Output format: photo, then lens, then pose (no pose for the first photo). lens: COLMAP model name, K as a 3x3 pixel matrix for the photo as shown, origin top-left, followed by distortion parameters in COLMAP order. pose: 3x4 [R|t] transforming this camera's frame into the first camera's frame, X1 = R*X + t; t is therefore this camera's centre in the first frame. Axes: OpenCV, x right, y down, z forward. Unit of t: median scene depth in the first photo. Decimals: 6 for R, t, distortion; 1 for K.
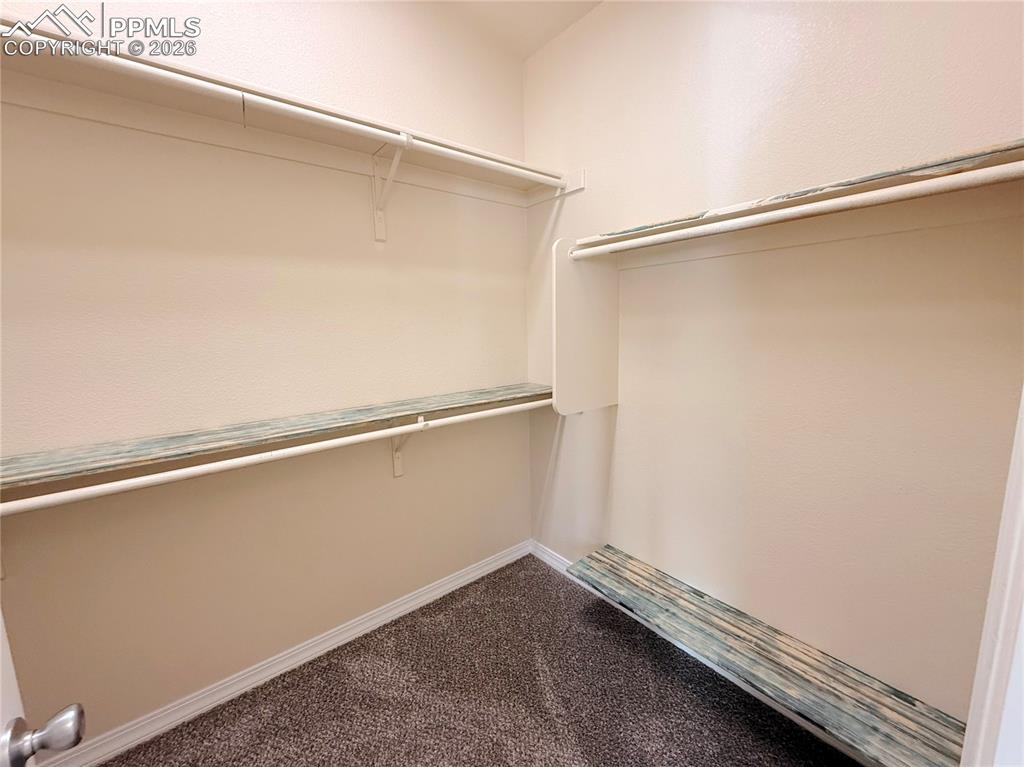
lens RADIAL K [[408.9, 0, 508.5], [0, 408.9, 383.3], [0, 0, 1]] dist [-0.000271, -0.000336]
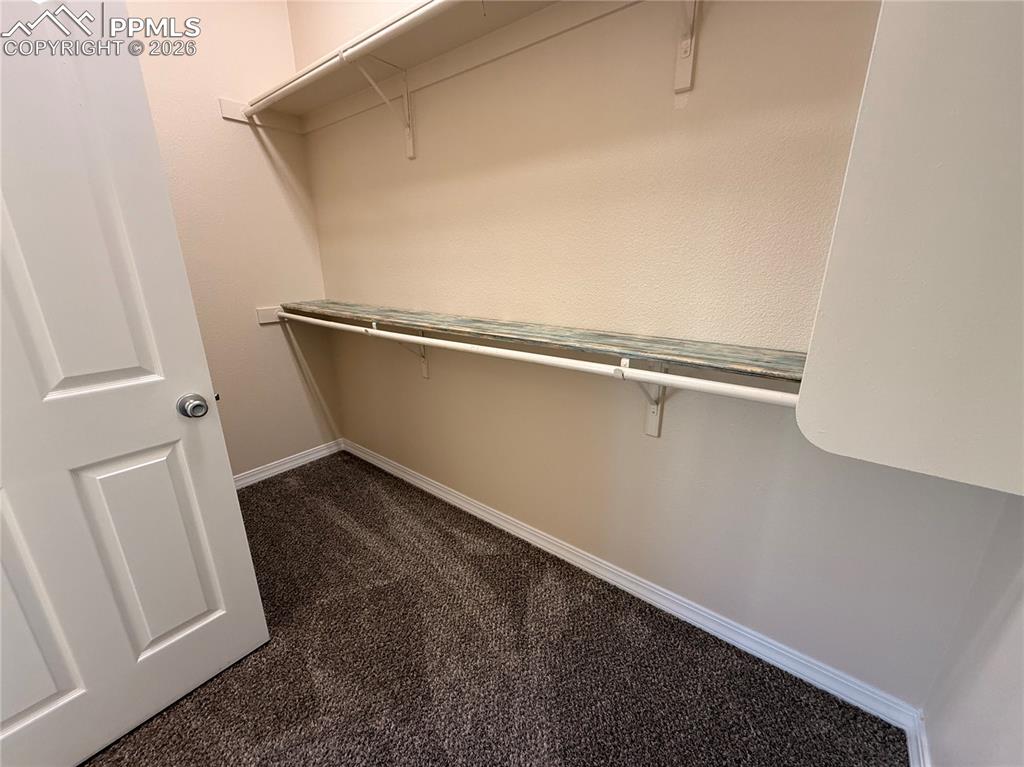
lens RADIAL K [[408.9, 0, 508.5], [0, 408.9, 383.3], [0, 0, 1]] dist [-0.000271, -0.000336]
pose [[0.216346, 0.301321, -0.928655, 0.405787], [-0.135372, 0.951253, 0.277116, -0.045652], [0.966886, 0.065761, 0.246590, 0.635170]]
